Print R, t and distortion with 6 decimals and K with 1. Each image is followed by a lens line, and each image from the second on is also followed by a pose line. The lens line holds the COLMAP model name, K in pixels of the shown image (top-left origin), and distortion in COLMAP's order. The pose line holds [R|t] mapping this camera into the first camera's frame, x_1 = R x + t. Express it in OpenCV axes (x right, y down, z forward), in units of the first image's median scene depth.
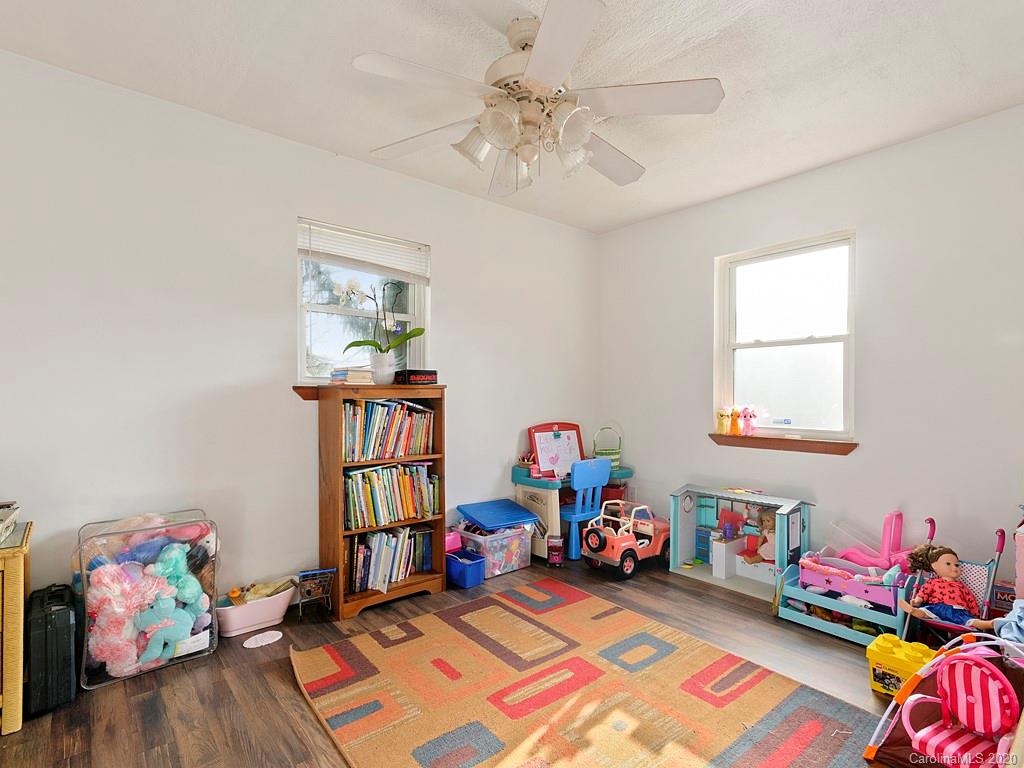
lens RADIAL K [[509.8, 0, 510.7], [0, 509.8, 389.4], [0, 0, 1]] dist [0.002721, 0.000163]
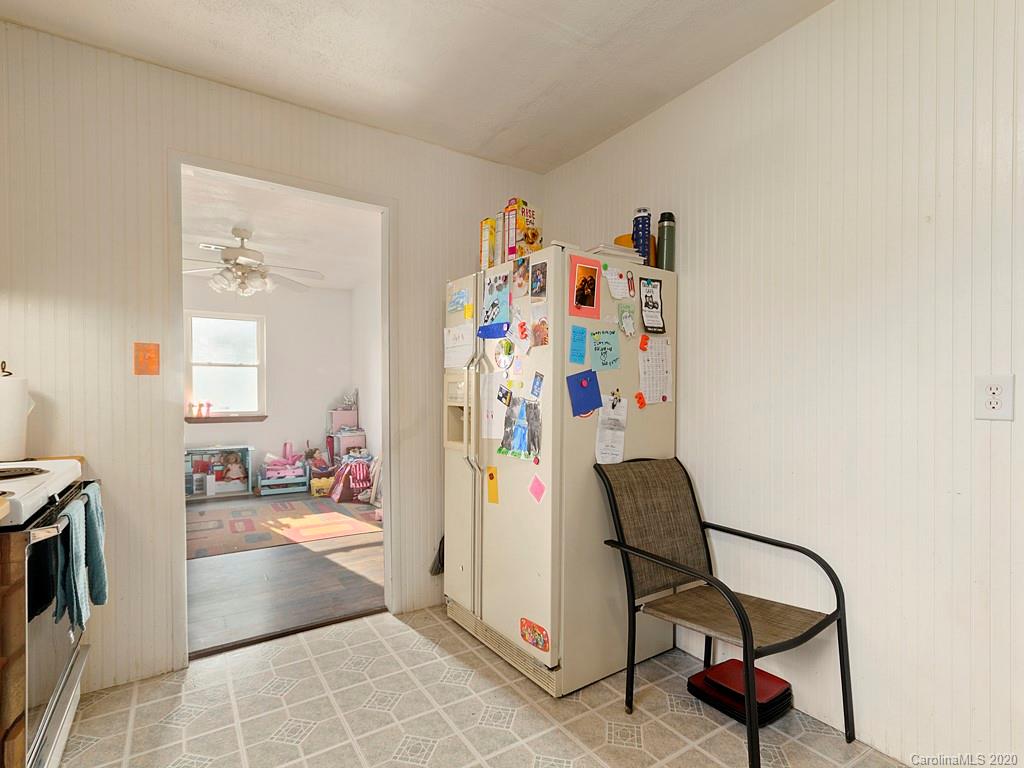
lens RADIAL K [[509.8, 0, 510.9], [0, 509.8, 390.3], [0, 0, 1]] dist [0.002721, 0.000163]
pose [[0.092107, 0.005614, 0.995733, -1.303729], [-0.010142, 0.999938, -0.004700, -0.002652], [-0.995697, -0.009665, 0.092158, -0.219493]]
